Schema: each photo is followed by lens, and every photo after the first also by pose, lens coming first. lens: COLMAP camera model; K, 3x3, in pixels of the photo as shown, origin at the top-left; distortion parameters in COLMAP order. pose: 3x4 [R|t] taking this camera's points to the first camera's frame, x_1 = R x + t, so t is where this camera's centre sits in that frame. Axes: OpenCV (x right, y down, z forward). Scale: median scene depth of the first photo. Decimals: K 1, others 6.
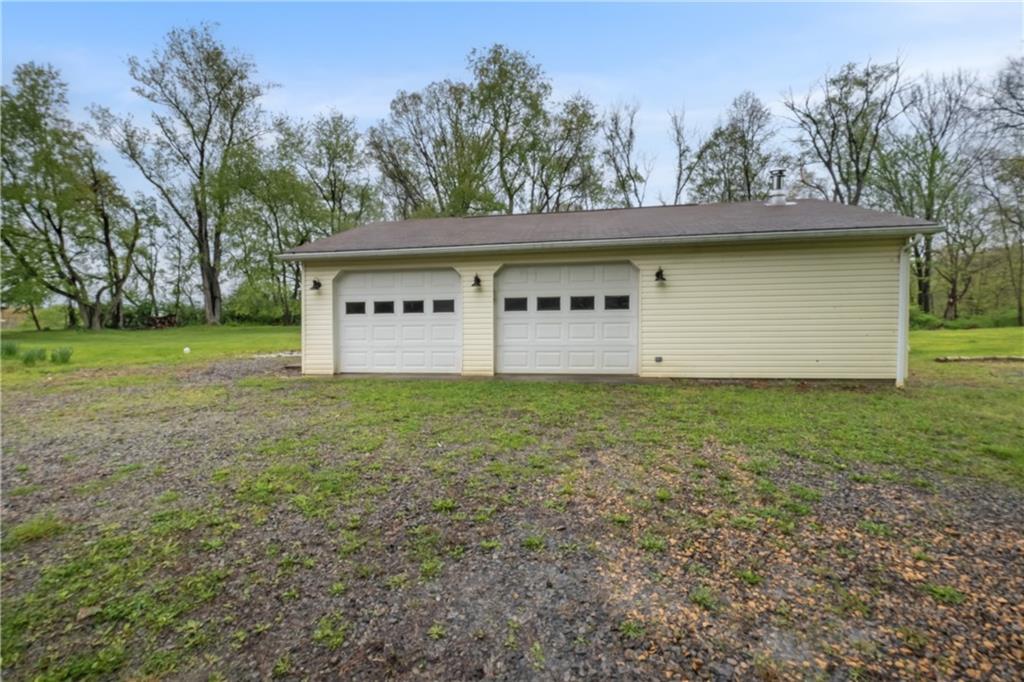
lens RADIAL K [[448.2, 0, 518.9], [0, 448.2, 339.7], [0, 0, 1]] dist [-0.002047, -0.000332]
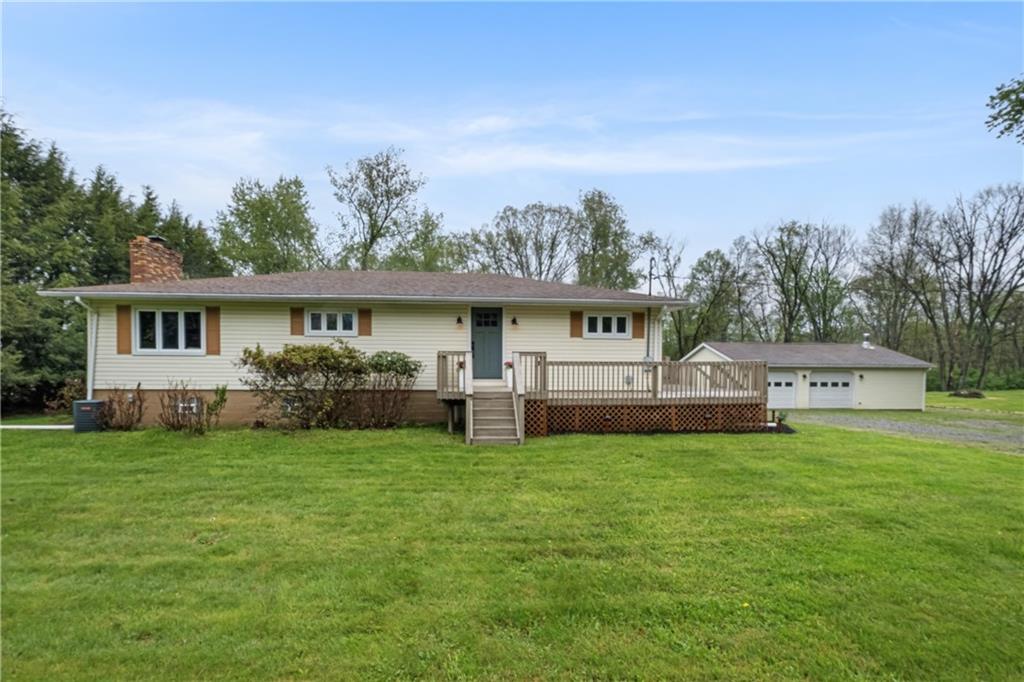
lens RADIAL K [[448.2, 0, 502.2], [0, 448.2, 390.9], [0, 0, 1]] dist [-0.002047, -0.000332]
pose [[0.978738, 0.012989, 0.204701, -0.694363], [-0.011103, 0.999885, -0.010360, 0.003963], [-0.204812, 0.007867, 0.978770, -0.384014]]
